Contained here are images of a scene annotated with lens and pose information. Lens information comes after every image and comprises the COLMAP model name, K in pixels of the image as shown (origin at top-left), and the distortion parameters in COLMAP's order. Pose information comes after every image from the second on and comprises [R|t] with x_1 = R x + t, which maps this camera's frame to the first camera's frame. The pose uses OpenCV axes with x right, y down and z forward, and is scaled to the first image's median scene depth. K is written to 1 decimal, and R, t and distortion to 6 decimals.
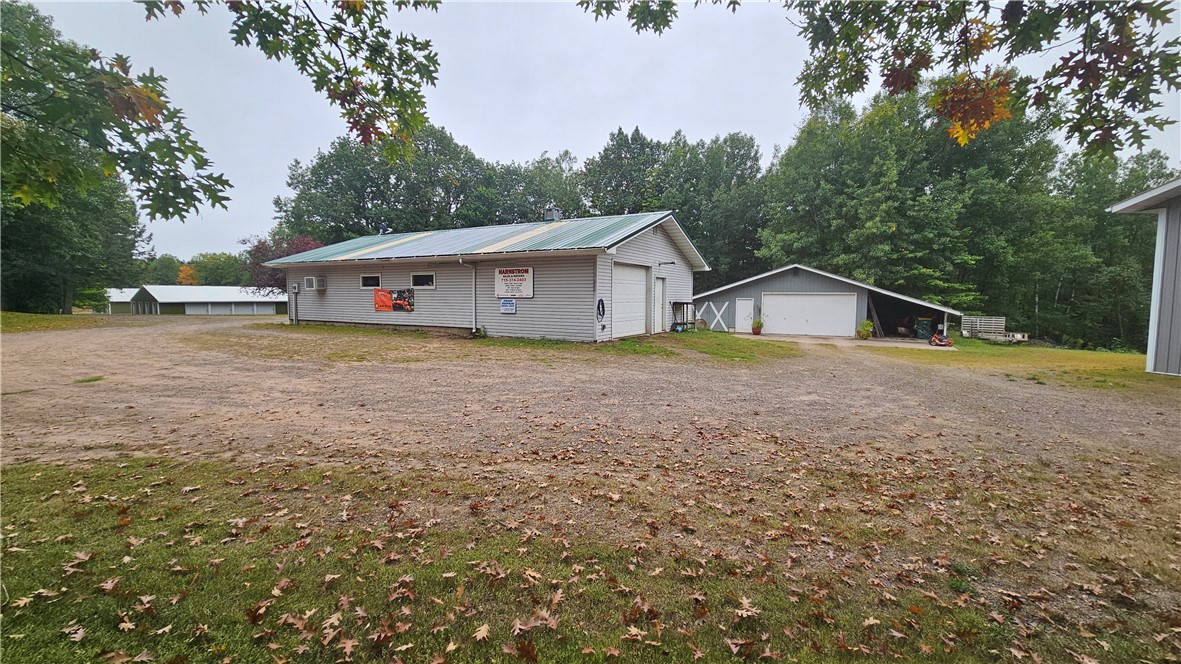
lens RADIAL K [[486.4, 0, 591.9], [0, 486.4, 332.0], [0, 0, 1]] dist [-0.002090, 0.001641]
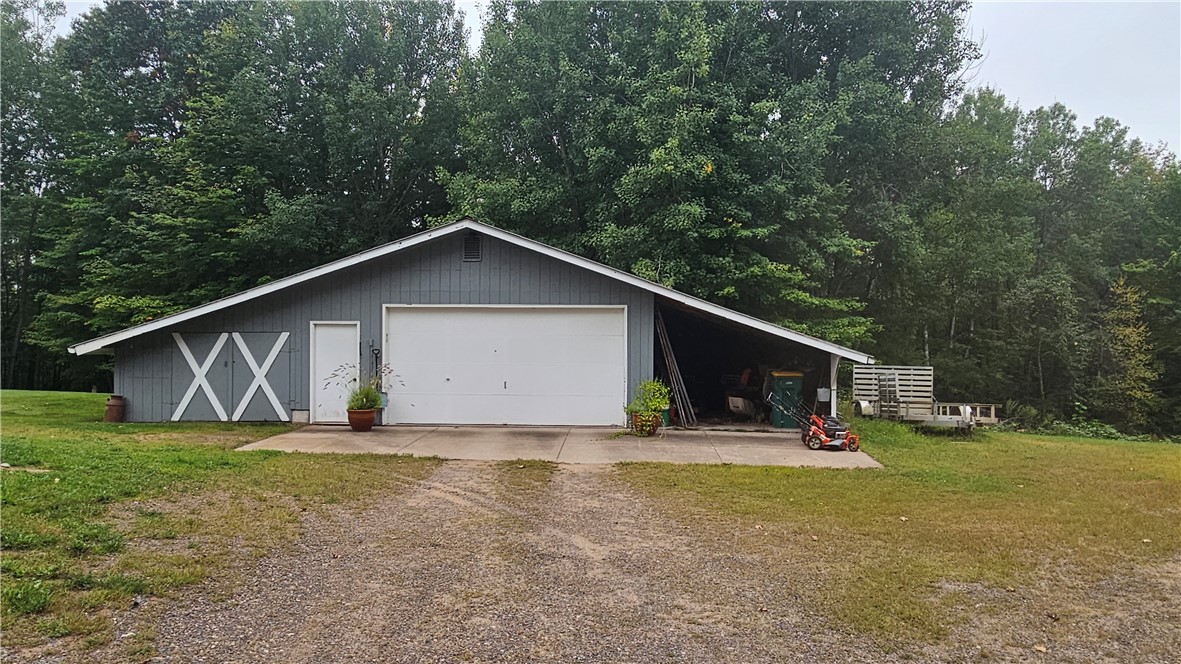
lens RADIAL K [[825.4, 0, 592.7], [0, 825.4, 340.3], [0, 0, 1]] dist [-0.006490, -0.003126]
pose [[0.921159, -0.000310, 0.389186, 0.287931], [0.028292, 0.997407, -0.066171, -0.014789], [-0.388157, 0.071965, 0.918779, 0.455534]]
